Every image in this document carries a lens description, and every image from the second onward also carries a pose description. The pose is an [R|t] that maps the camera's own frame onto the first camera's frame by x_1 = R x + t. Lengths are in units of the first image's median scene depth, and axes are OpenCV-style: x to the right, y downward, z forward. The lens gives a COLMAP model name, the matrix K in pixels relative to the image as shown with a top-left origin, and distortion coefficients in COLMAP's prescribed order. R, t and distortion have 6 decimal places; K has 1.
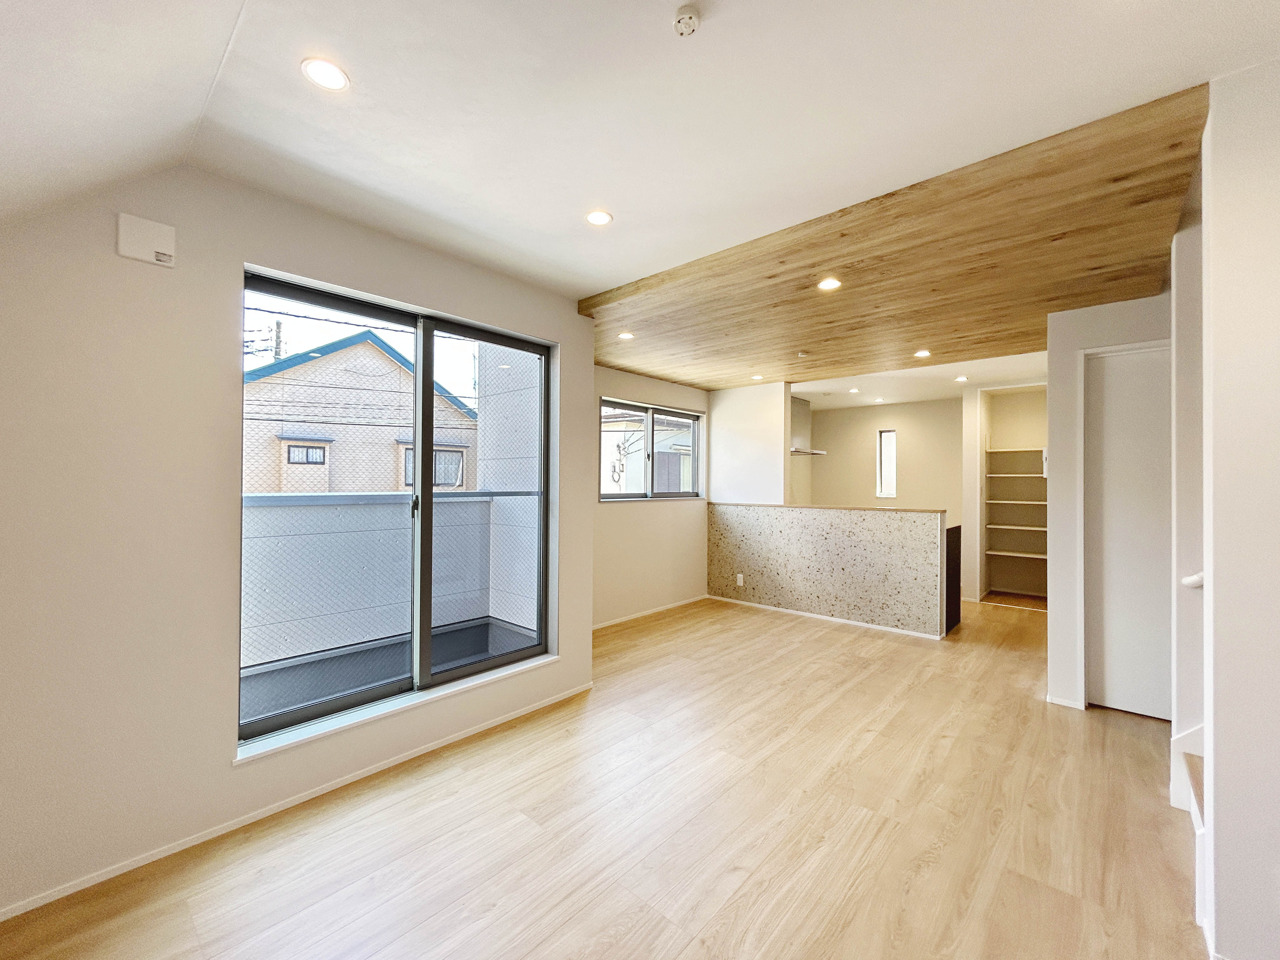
lens RADIAL K [[518.8, 0, 639.3], [0, 518.8, 485.2], [0, 0, 1]] dist [0.005238, 0.001074]
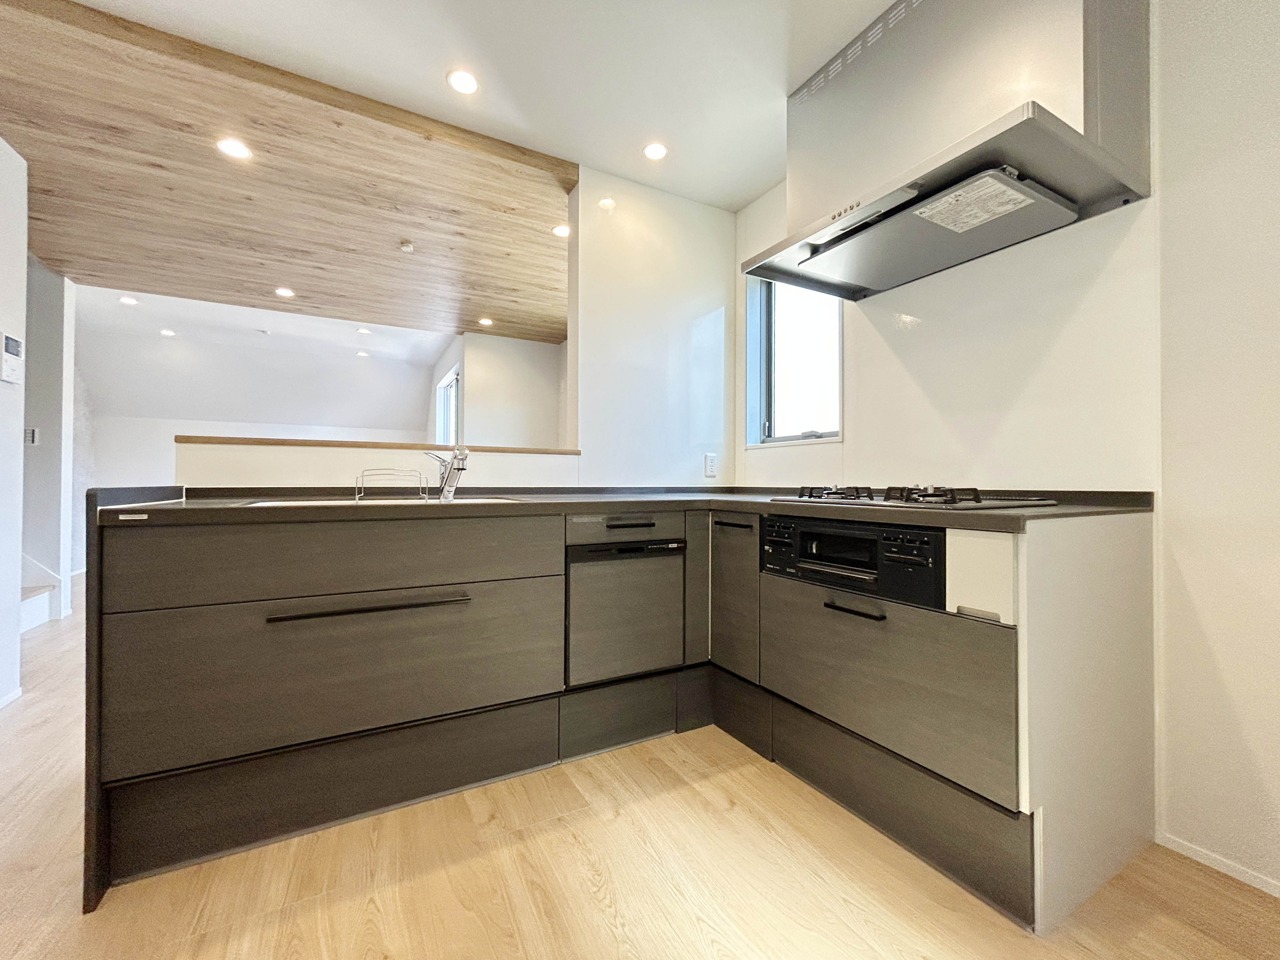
lens RADIAL K [[518.8, 0, 639.2], [0, 518.8, 481.8], [0, 0, 1]] dist [0.005238, 0.001074]
pose [[-0.331412, -0.010866, -0.943424, 1.015391], [-0.009076, 0.999924, -0.008329, 0.098831], [0.943443, 0.005802, -0.331485, 1.757008]]
